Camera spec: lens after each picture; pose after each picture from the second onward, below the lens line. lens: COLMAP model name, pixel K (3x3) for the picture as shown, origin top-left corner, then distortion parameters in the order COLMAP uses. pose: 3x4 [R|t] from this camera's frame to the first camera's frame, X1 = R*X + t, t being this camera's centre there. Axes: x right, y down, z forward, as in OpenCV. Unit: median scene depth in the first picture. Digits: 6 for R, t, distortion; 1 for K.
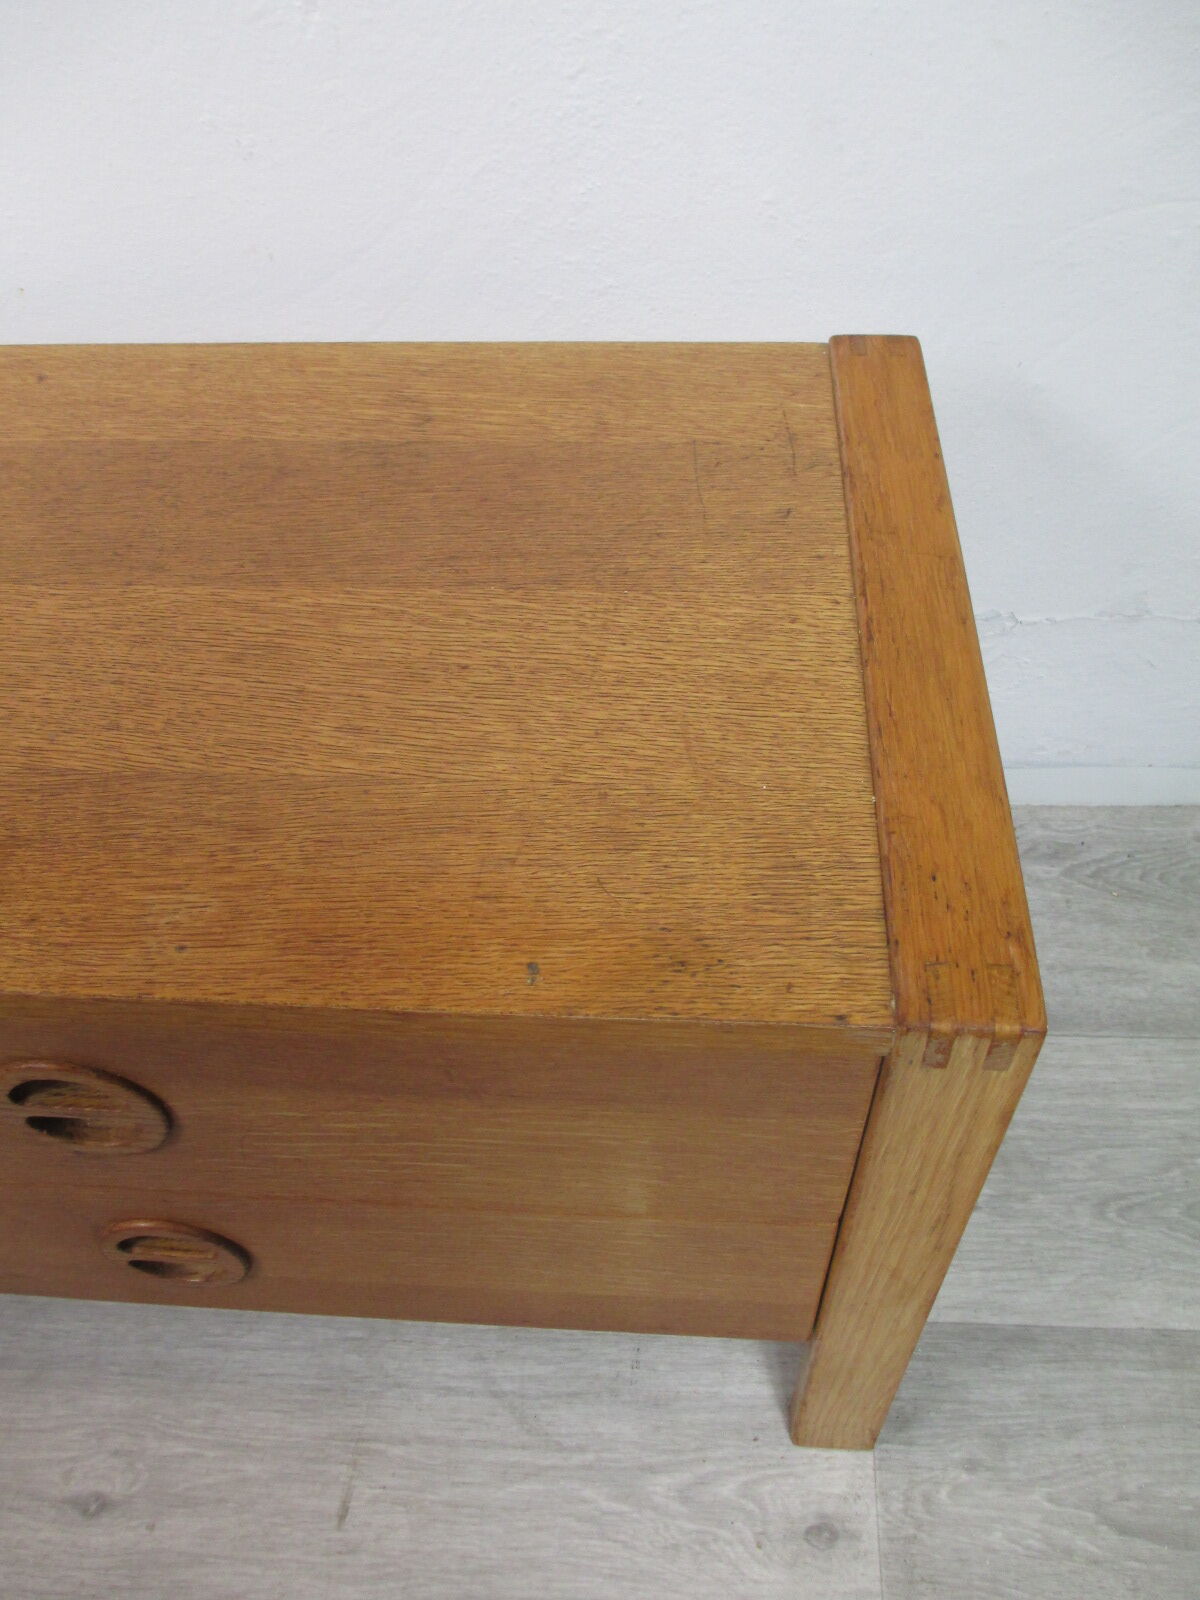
lens RADIAL K [[1328.3, 0, 589.8], [0, 1328.3, 800.3], [0, 0, 1]] dist [-0.068050, 0.043624]
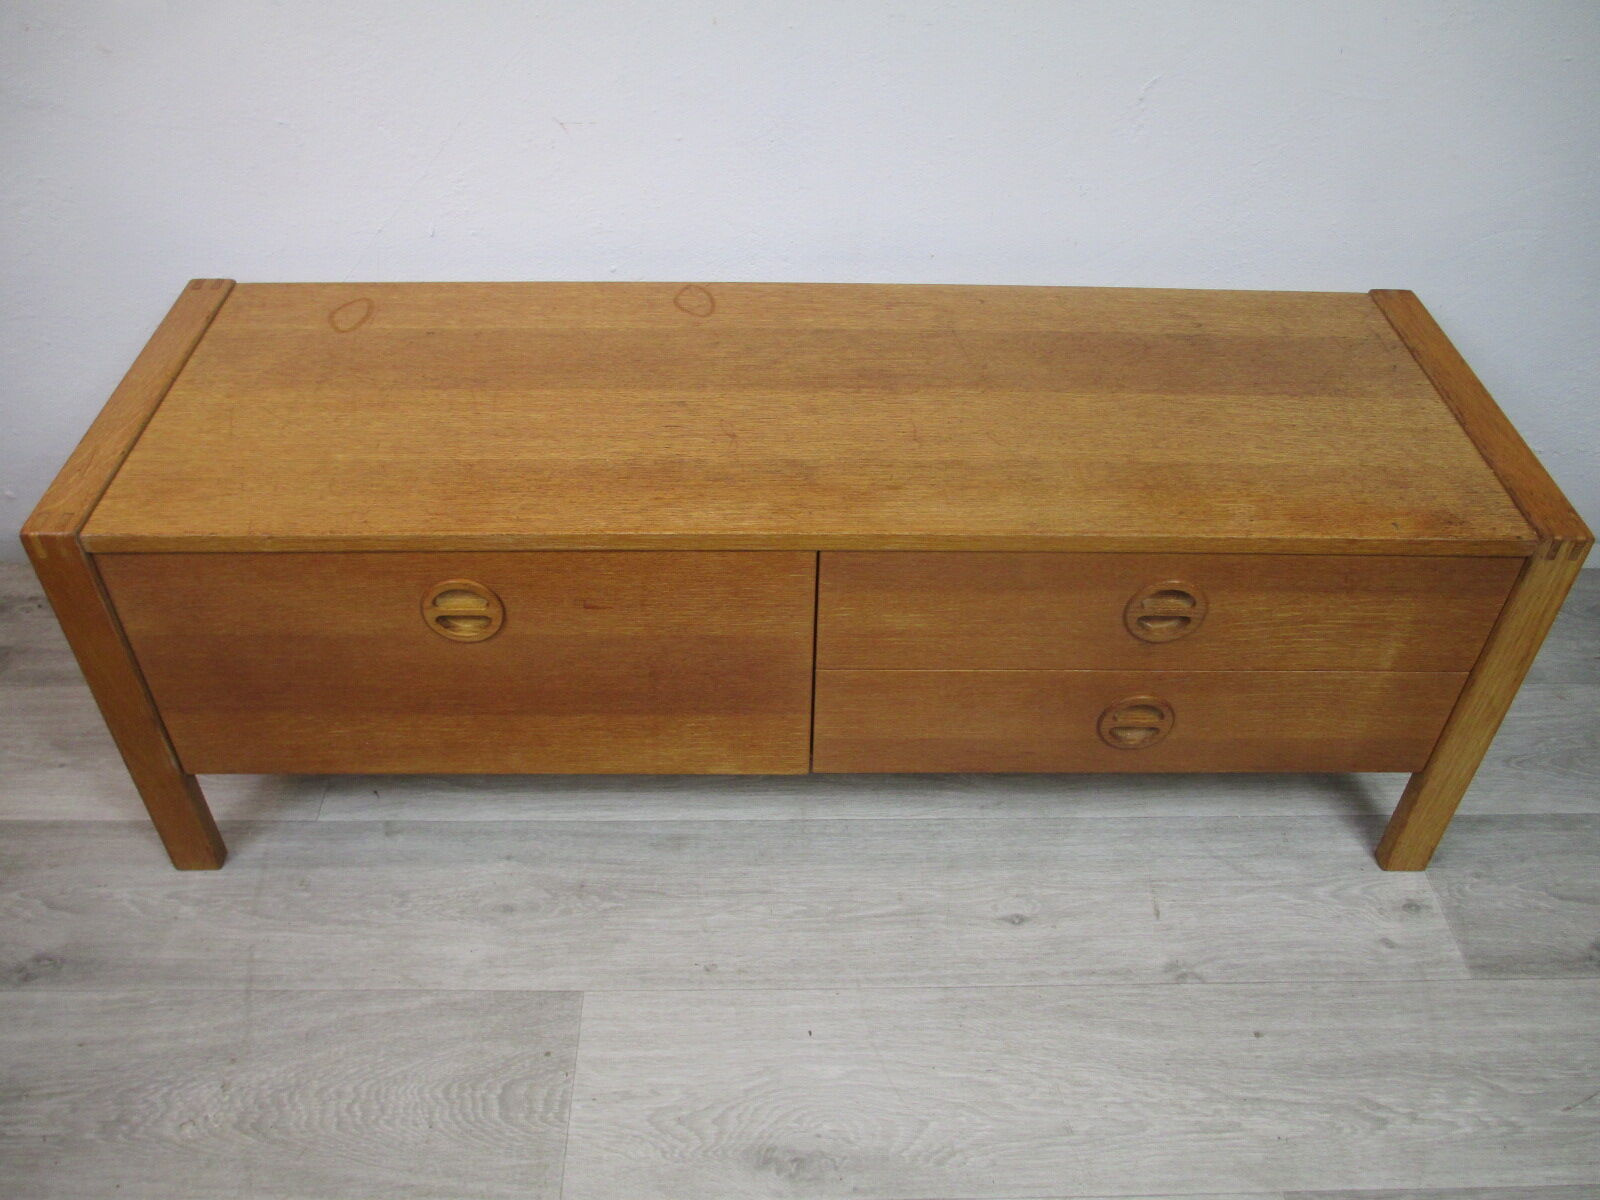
lens RADIAL K [[1328.3, 0, 802.3], [0, 1328.3, 588.5], [0, 0, 1]] dist [-0.068050, 0.043624]
pose [[0.995023, -0.010689, 0.099068, -1.026720], [0.023681, 0.991111, -0.130912, 0.398212], [-0.096788, 0.132607, 0.986432, -0.966980]]
